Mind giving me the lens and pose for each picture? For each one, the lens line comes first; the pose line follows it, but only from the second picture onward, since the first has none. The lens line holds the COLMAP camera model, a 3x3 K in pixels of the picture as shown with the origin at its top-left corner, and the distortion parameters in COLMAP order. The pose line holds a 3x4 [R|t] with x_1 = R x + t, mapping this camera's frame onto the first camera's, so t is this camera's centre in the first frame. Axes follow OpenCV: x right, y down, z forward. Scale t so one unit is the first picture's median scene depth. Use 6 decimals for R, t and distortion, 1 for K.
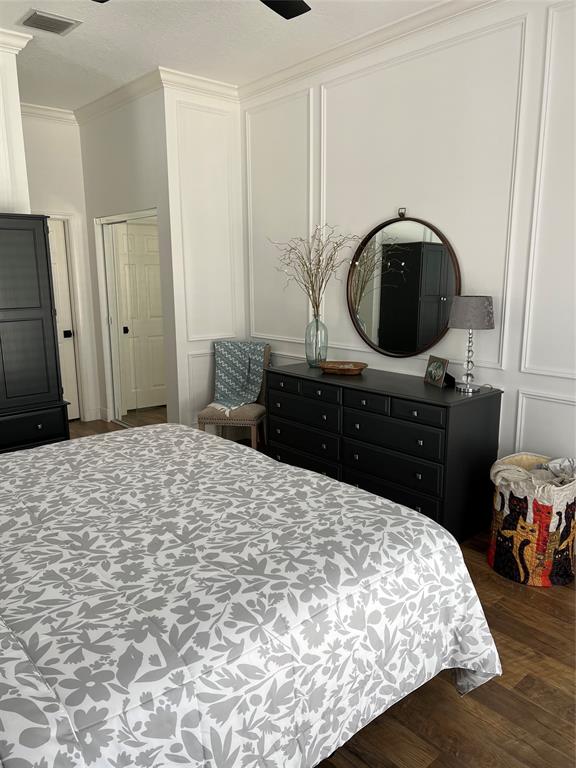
lens RADIAL K [[589.1, 0, 288.7], [0, 589.1, 383.9], [0, 0, 1]] dist [0.011781, -0.014633]
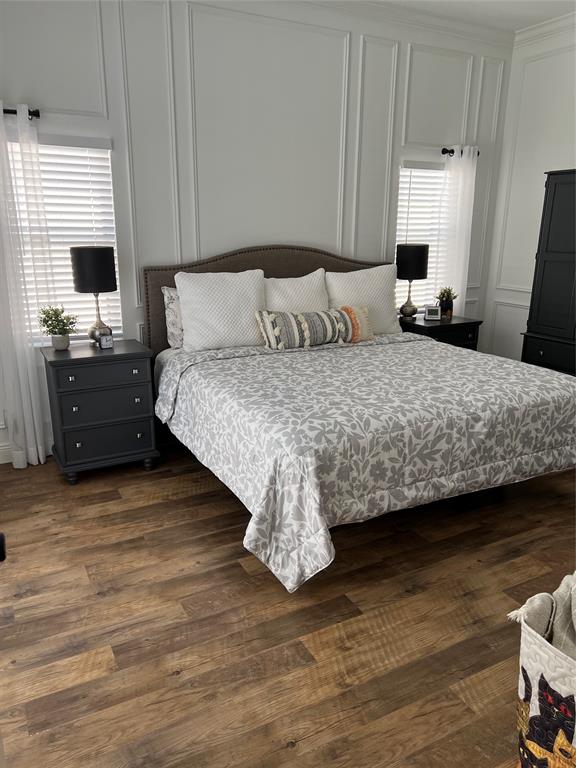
lens RADIAL K [[589.1, 0, 289.3], [0, 589.1, 383.8], [0, 0, 1]] dist [0.011781, -0.014633]
pose [[-0.235594, 0.270290, -0.933509, 1.450489], [-0.184401, 0.930665, 0.316005, -0.259630], [0.954197, 0.246589, -0.169417, 1.215172]]
